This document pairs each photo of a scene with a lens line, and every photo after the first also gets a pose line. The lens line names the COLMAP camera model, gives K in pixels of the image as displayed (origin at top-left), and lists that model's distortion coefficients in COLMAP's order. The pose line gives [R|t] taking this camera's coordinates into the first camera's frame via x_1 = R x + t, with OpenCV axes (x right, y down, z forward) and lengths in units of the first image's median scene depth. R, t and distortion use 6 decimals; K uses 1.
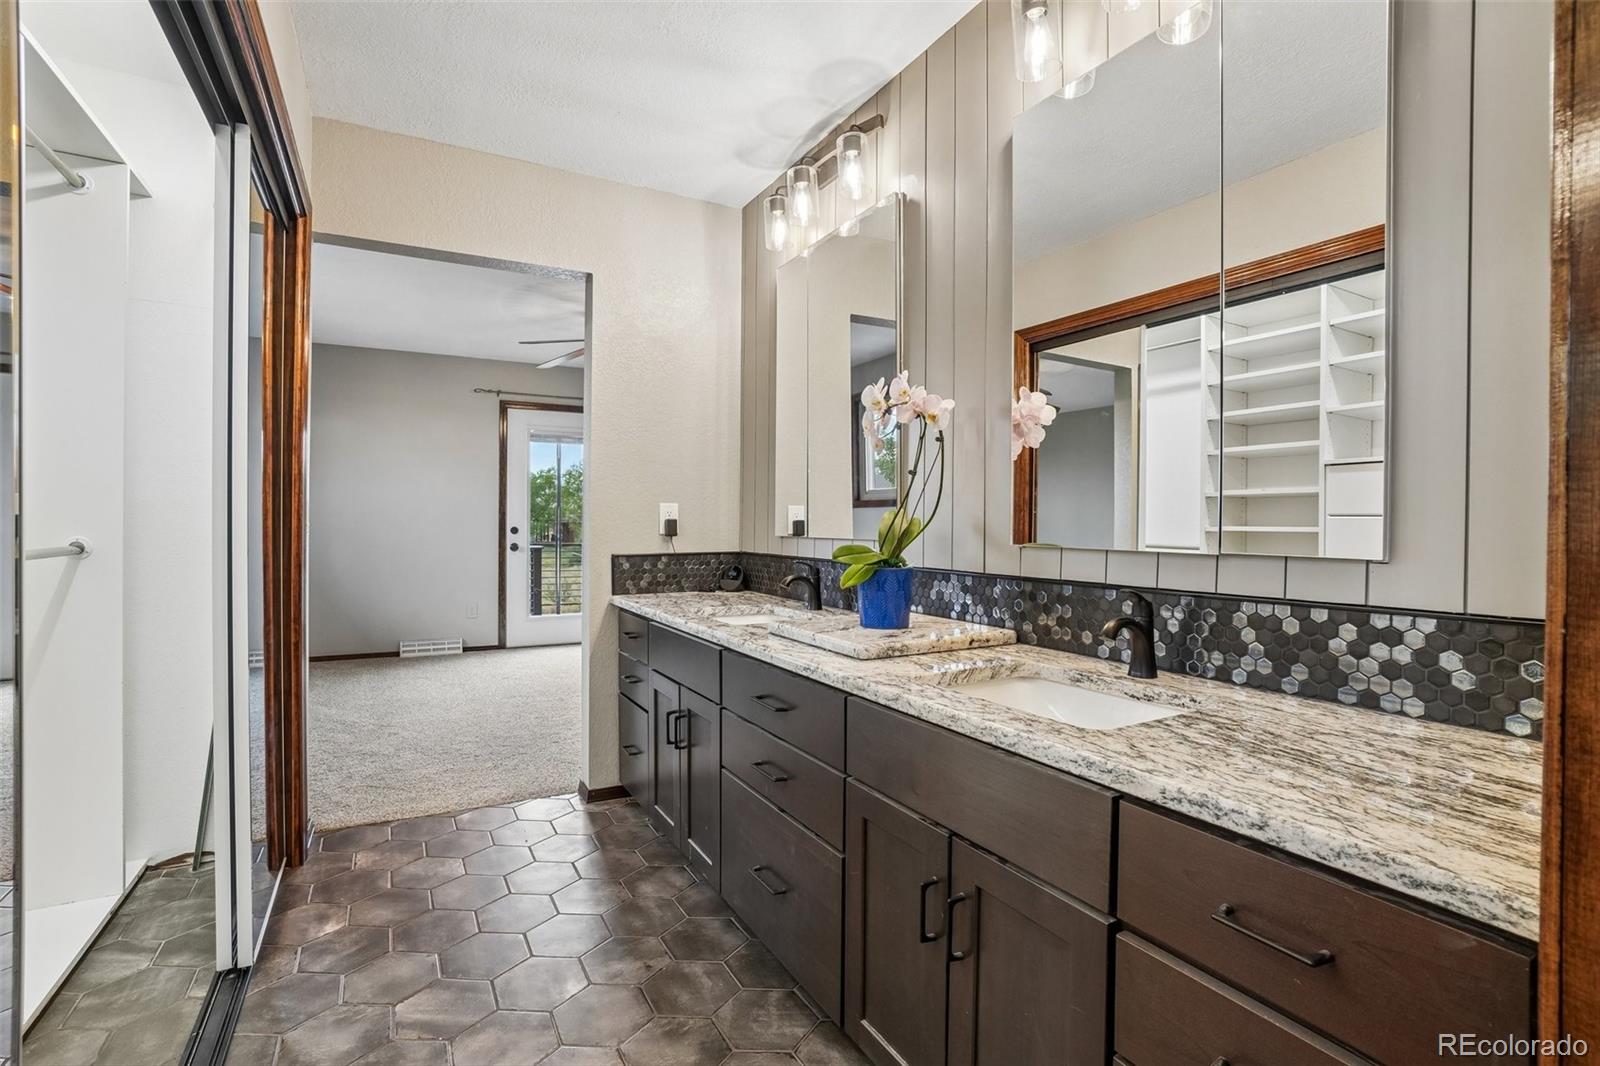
lens RADIAL K [[733.8, 0, 793.9], [0, 733.8, 525.8], [0, 0, 1]] dist [-0.061260, 0.022817]
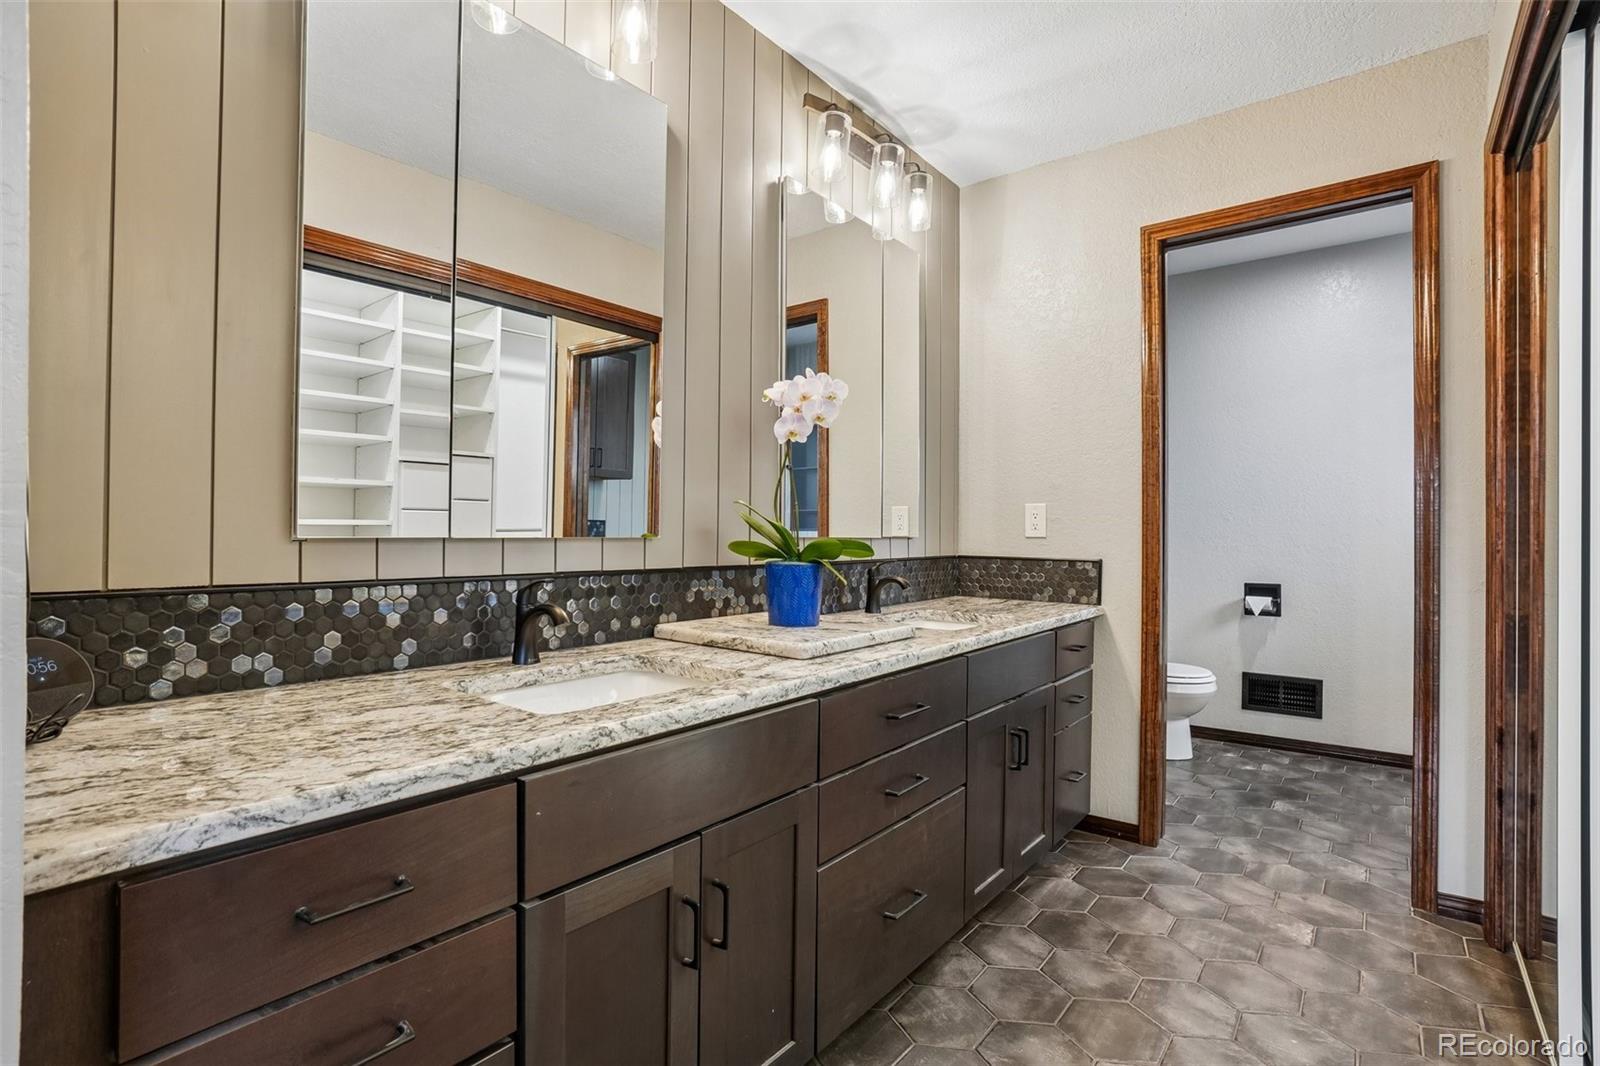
lens RADIAL K [[746.4, 0, 757.5], [0, 746.4, 513.8], [0, 0, 1]] dist [-0.069409, 0.018225]
pose [[-0.325512, -0.009161, 0.945494, -0.703594], [-0.023123, 0.999731, 0.001726, -0.010556], [-0.945255, -0.021301, -0.325636, 1.232871]]
